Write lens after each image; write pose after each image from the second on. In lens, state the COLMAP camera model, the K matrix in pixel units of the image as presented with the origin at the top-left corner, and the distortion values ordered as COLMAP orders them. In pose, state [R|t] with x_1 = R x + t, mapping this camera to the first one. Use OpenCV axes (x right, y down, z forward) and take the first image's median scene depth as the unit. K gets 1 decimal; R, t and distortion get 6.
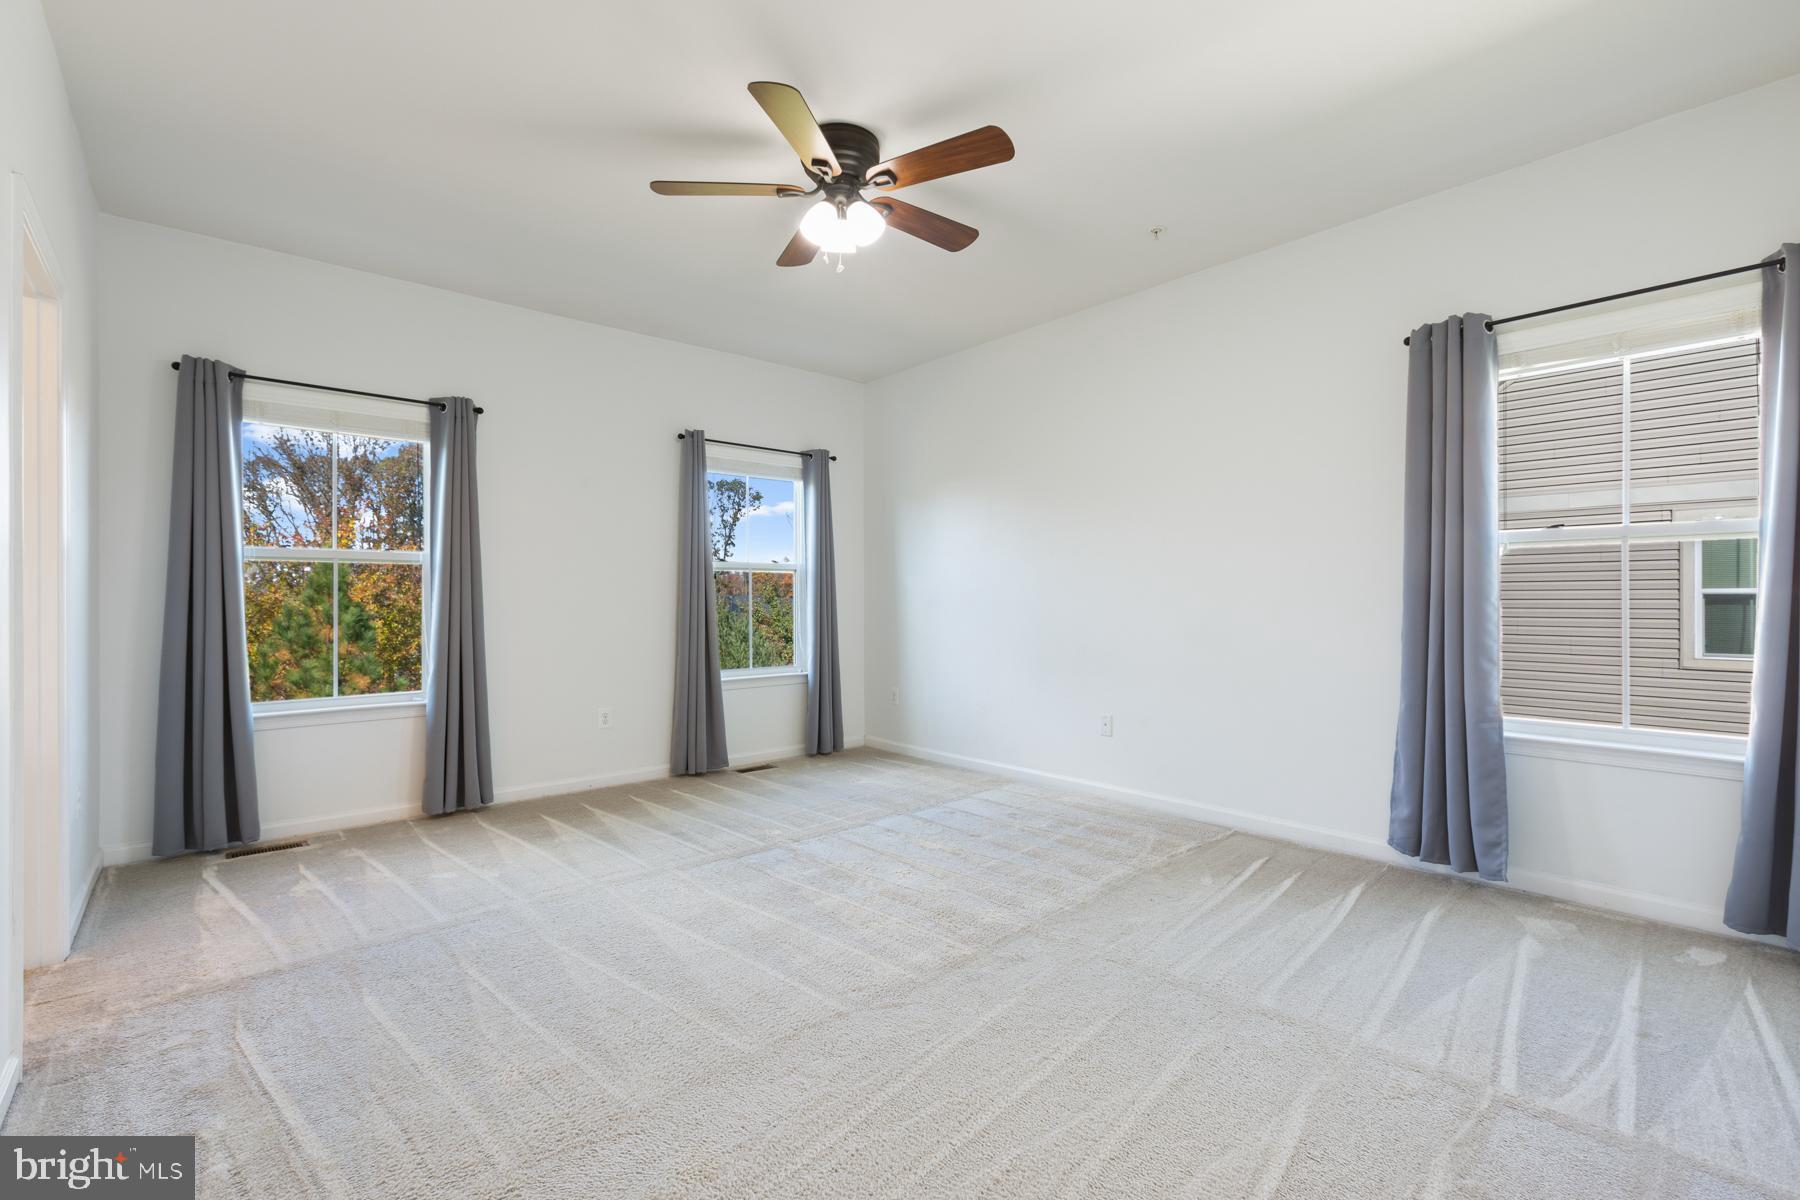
lens RADIAL K [[816.9, 0, 899.5], [0, 816.9, 601.9], [0, 0, 1]] dist [0.000318, -0.000146]
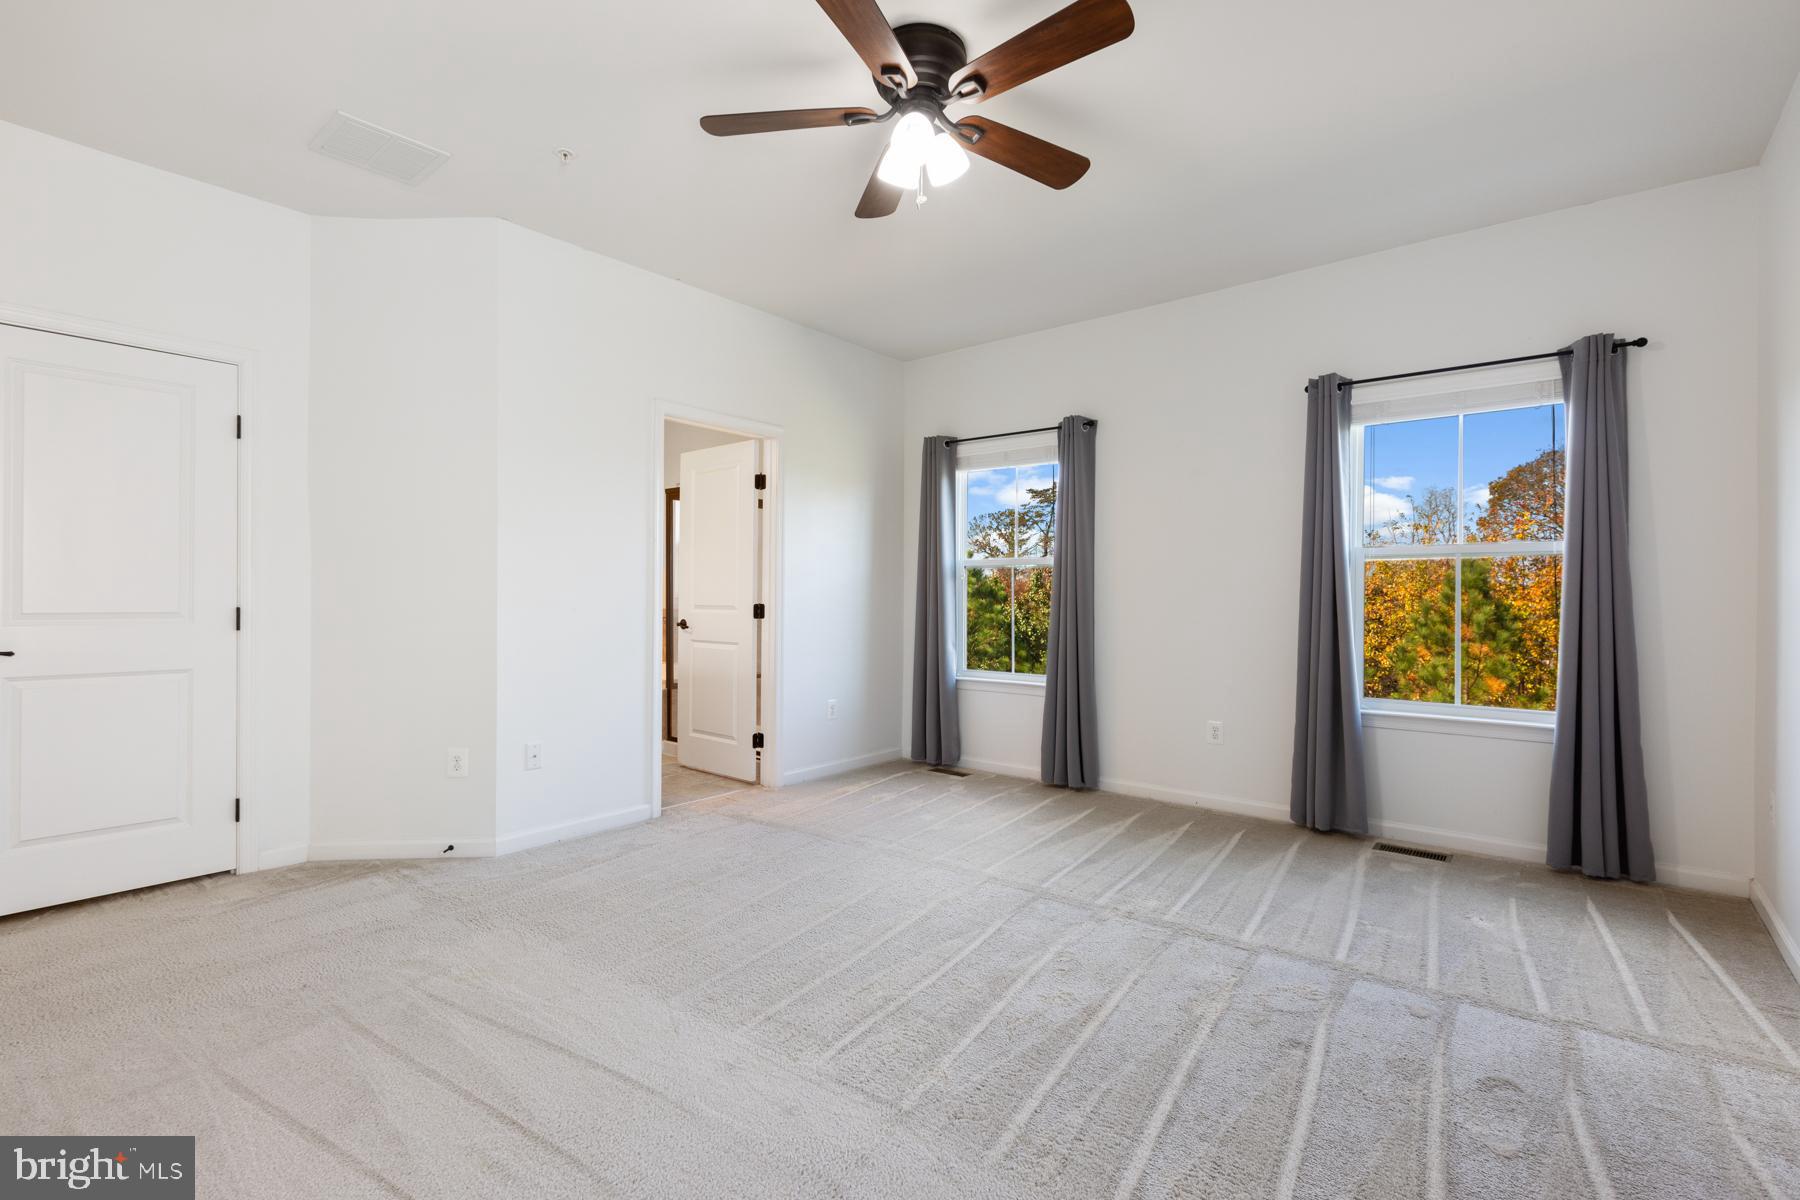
lens RADIAL K [[816.9, 0, 899.2], [0, 816.9, 587.0], [0, 0, 1]] dist [0.000318, -0.000146]
pose [[0.148439, -0.007727, -0.988891, 0.478284], [-0.007349, 0.999933, -0.008916, -0.004531], [0.988894, 0.008591, 0.148372, 0.539876]]
